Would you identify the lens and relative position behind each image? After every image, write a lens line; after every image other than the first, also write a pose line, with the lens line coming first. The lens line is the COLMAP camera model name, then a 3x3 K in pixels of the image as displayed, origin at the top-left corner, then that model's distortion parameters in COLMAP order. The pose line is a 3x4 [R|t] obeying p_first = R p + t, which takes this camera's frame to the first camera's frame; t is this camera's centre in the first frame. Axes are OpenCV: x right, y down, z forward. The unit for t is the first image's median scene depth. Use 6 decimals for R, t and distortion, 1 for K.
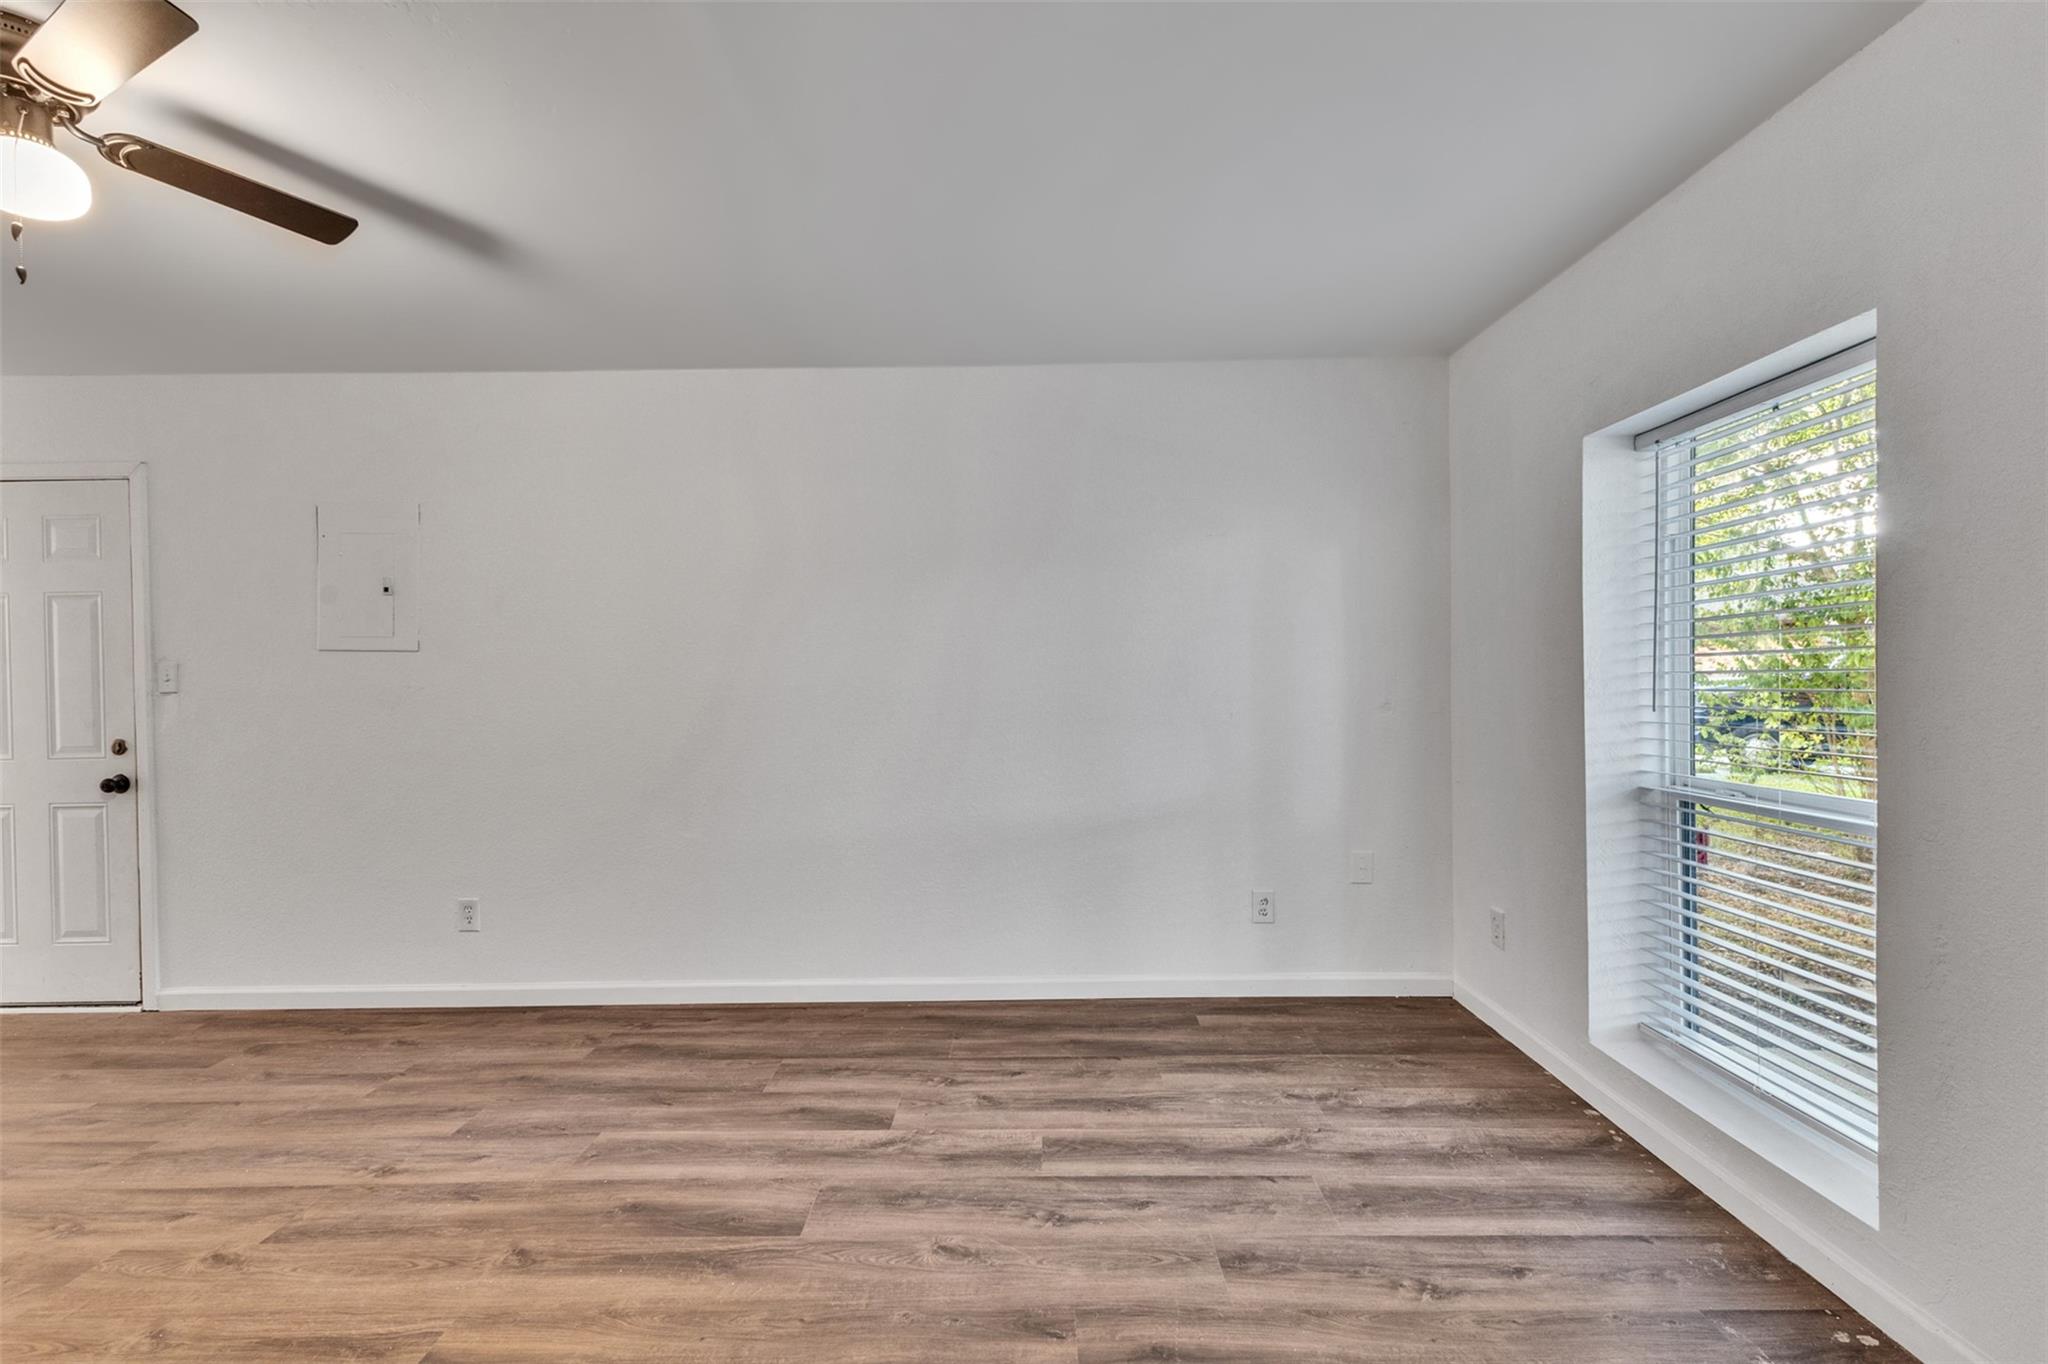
lens RADIAL K [[879.0, 0, 1024.1], [0, 879.0, 680.3], [0, 0, 1]] dist [0.015033, -0.003787]
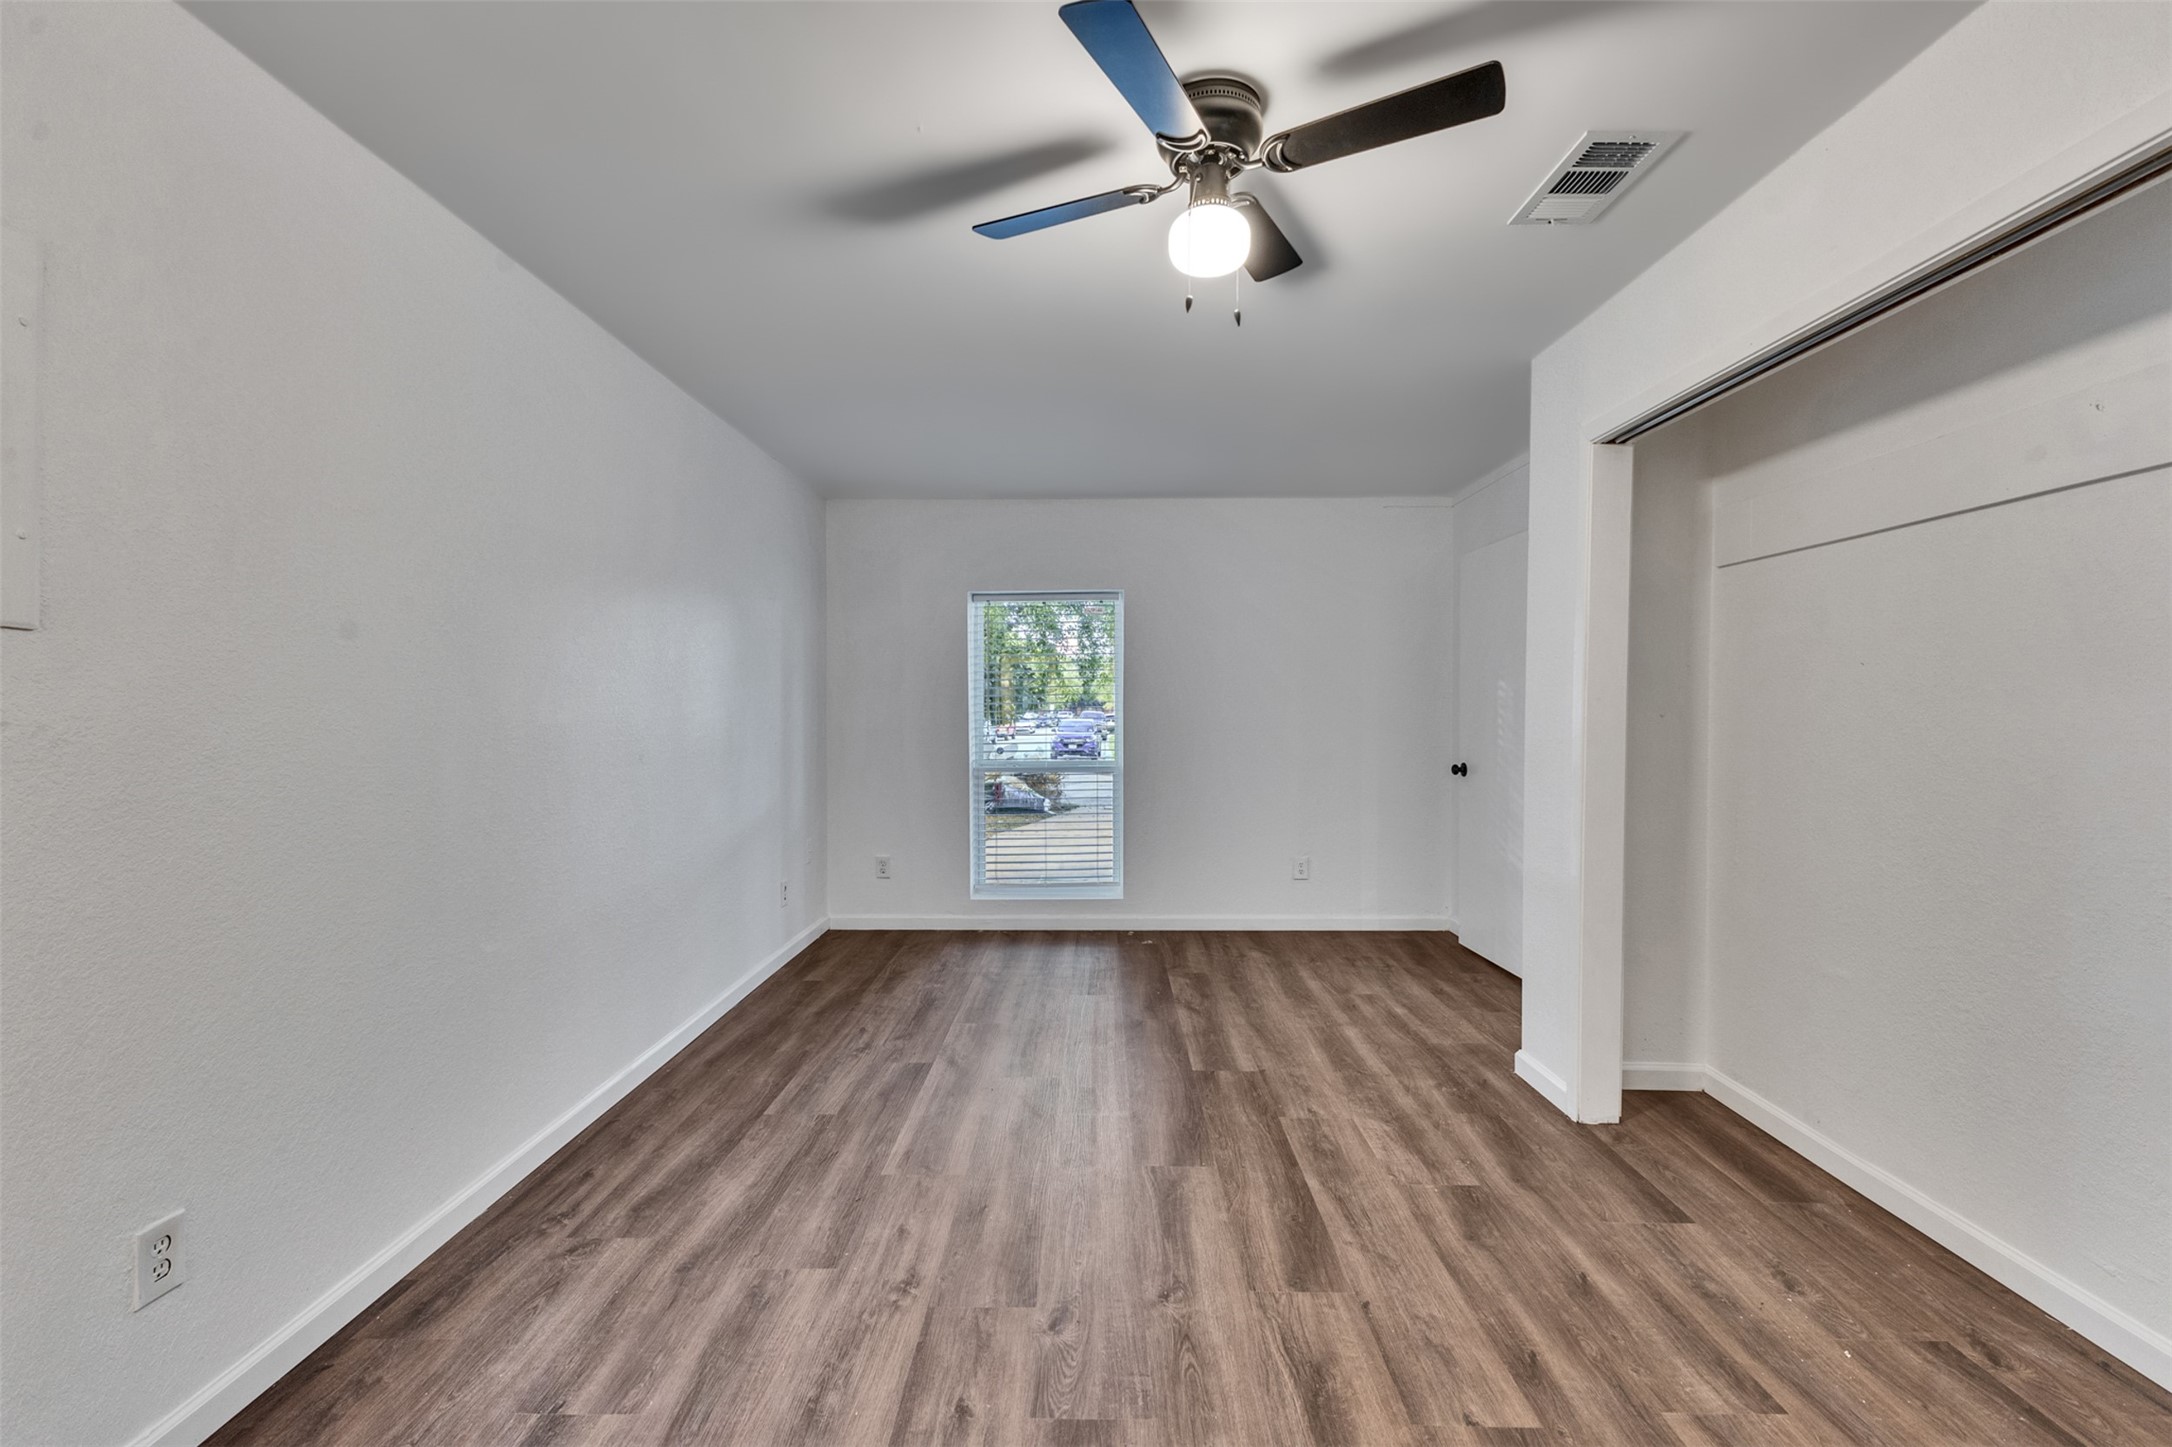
lens RADIAL K [[933.7, 0, 1085.7], [0, 933.7, 721.7], [0, 0, 1]] dist [0.014341, -0.003529]
pose [[0.006017, -0.001604, 0.999981, -1.355515], [0.012799, 0.999917, 0.001527, 0.013443], [-0.999900, 0.012789, 0.006037, 0.686671]]
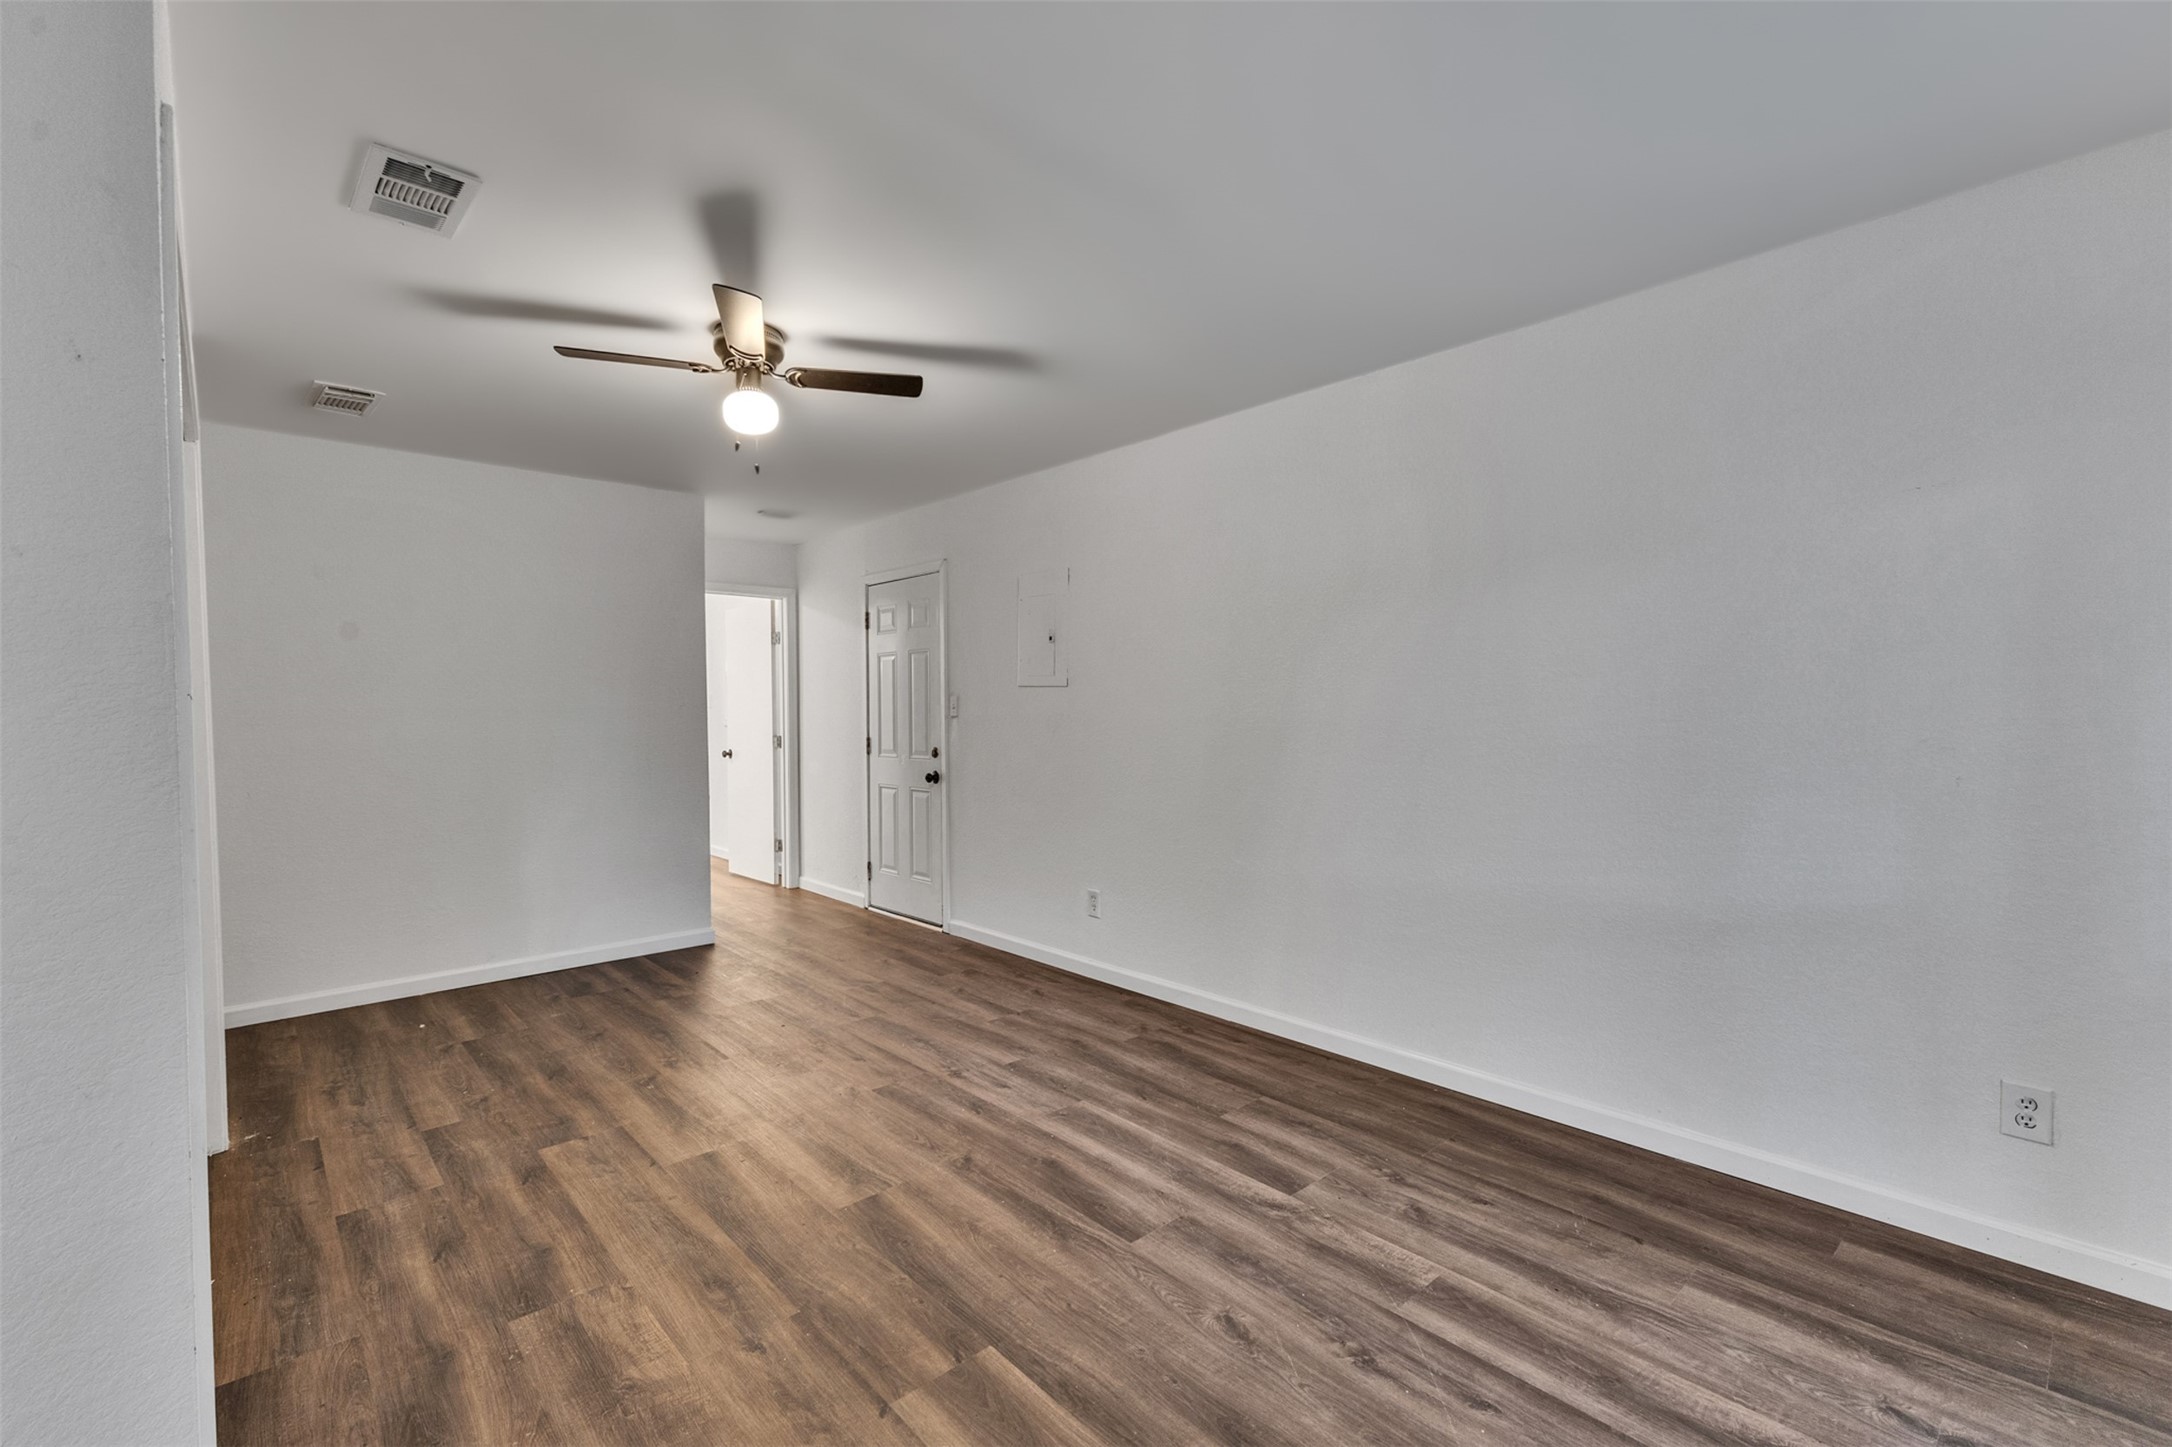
lens RADIAL K [[933.7, 0, 1085.7], [0, 933.7, 721.7], [0, 0, 1]] dist [0.014341, -0.003529]
pose [[0.680052, 0.018812, -0.732922, 0.375974], [-0.009675, 0.999814, 0.016685, -0.006372], [0.733100, -0.004256, 0.680108, 0.151133]]
